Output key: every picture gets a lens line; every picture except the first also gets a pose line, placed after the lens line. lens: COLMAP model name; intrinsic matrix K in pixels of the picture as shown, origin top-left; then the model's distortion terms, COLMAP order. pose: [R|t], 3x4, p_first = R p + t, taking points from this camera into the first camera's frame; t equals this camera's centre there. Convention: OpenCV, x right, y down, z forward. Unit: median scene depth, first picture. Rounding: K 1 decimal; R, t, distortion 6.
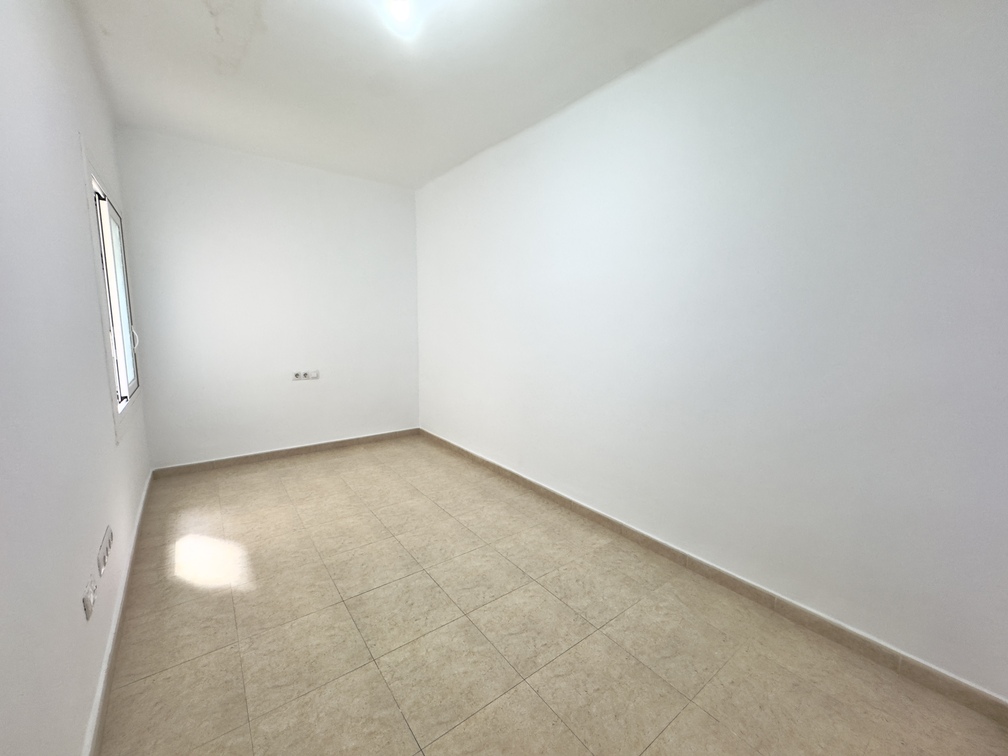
lens RADIAL K [[403.1, 0, 504.0], [0, 403.1, 374.5], [0, 0, 1]] dist [-0.001744, 0.000232]
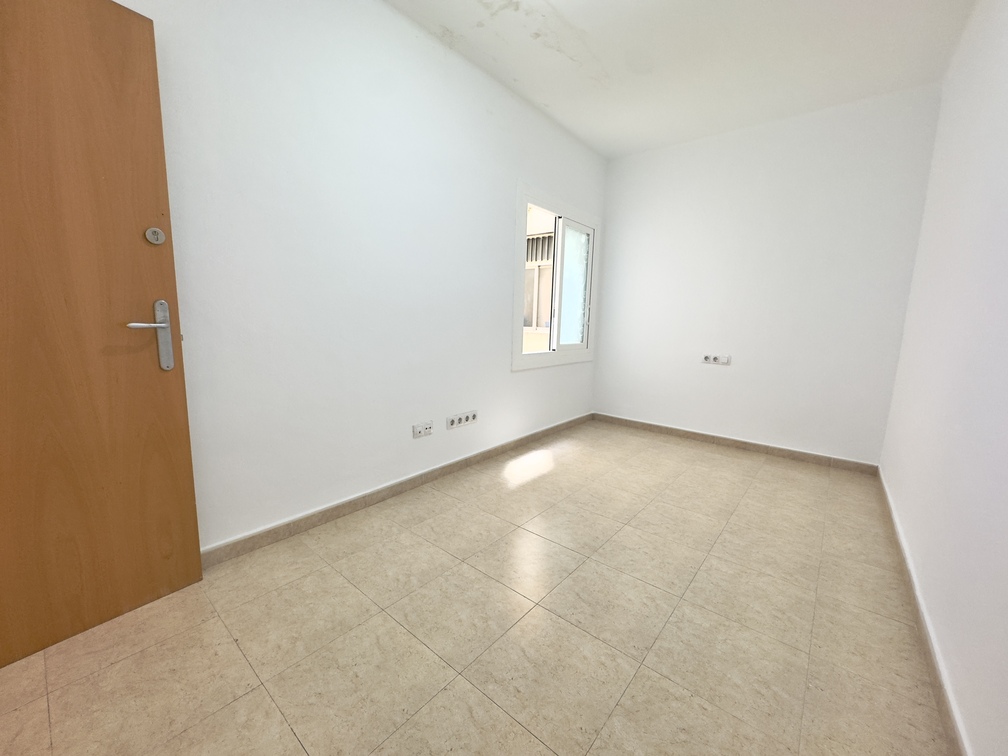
lens RADIAL K [[403.1, 0, 505.5], [0, 403.1, 374.4], [0, 0, 1]] dist [-0.001744, 0.000232]
pose [[0.223347, 0.128189, -0.966273, 0.450609], [-0.147961, 0.984286, 0.096379, 0.026944], [0.963444, 0.121445, 0.238805, 0.457158]]
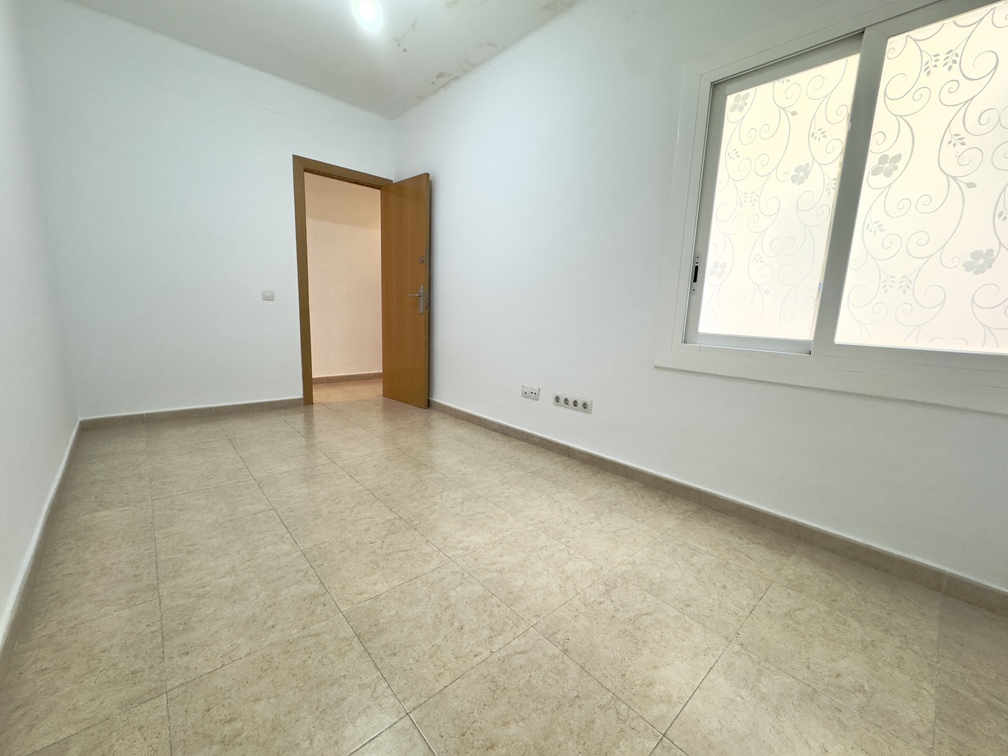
lens RADIAL K [[403.1, 0, 506.0], [0, 403.1, 383.0], [0, 0, 1]] dist [-0.001744, 0.000232]
pose [[-0.995004, -0.034580, -0.093657, -0.361855], [-0.061374, 0.951769, 0.300615, -0.061152], [0.078745, 0.304861, -0.949136, 1.526175]]
